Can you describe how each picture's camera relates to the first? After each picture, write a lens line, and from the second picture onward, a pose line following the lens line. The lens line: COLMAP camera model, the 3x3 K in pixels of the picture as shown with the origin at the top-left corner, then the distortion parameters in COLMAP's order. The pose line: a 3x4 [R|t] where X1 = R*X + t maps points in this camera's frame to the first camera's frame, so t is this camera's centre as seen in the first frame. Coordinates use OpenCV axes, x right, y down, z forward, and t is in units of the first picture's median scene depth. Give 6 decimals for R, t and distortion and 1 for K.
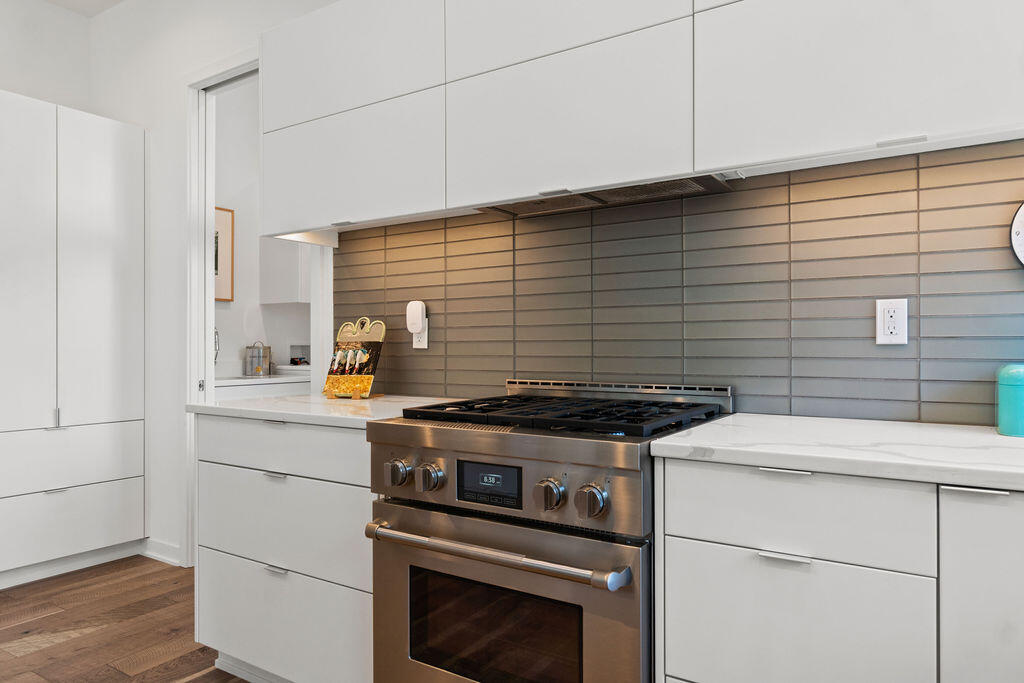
lens RADIAL K [[669.7, 0, 519.1], [0, 669.7, 346.3], [0, 0, 1]] dist [0.000929, 0.000834]
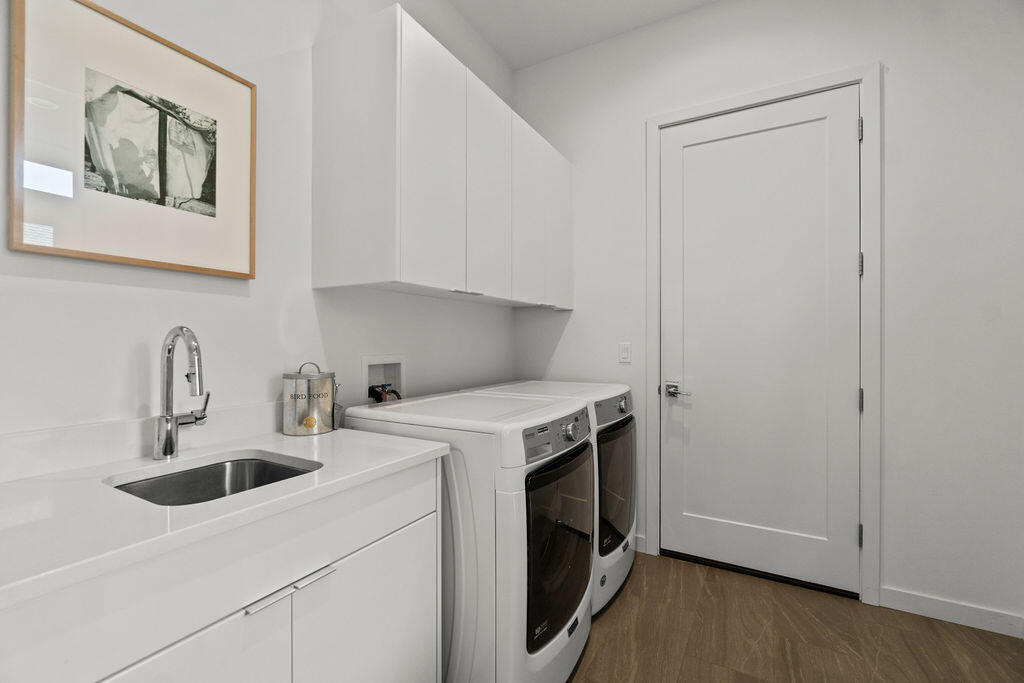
lens RADIAL K [[438.3, 0, 517.4], [0, 438.3, 343.2], [0, 0, 1]] dist [-0.003676, -0.000168]
pose [[0.998226, 0.001973, 0.059500, -0.480728], [-0.002168, 0.999992, 0.003219, -0.042736], [-0.059493, -0.003342, 0.998223, 1.259428]]
